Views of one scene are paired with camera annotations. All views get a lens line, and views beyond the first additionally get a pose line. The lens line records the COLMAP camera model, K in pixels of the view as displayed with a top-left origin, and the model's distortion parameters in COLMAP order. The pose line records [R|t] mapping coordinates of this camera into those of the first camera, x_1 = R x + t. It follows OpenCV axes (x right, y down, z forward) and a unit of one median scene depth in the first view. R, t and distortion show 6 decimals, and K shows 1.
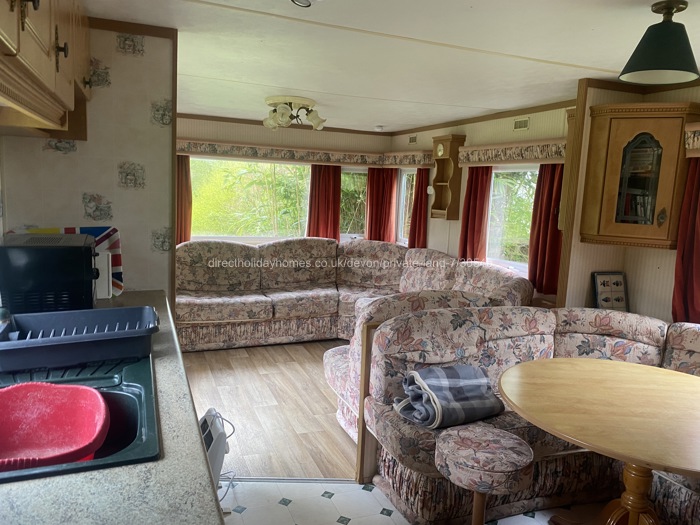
lens RADIAL K [[526.5, 0, 350.0], [0, 526.5, 262.5], [0, 0, 1]] dist [0.000335, 0.000320]
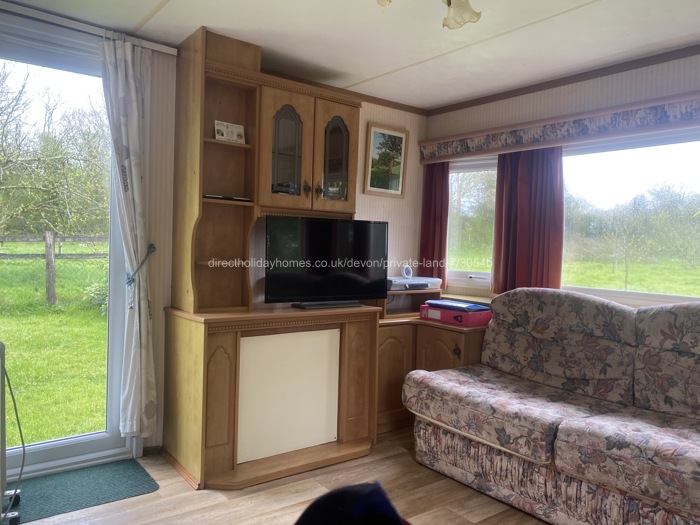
lens RADIAL K [[526.5, 0, 350.0], [0, 526.5, 262.5], [0, 0, 1]] dist [0.000335, 0.000320]
pose [[0.275995, -0.004815, -0.961147, 0.217853], [-0.155304, 0.986624, -0.049538, -0.011092], [0.948529, 0.162942, 0.271556, 0.677277]]
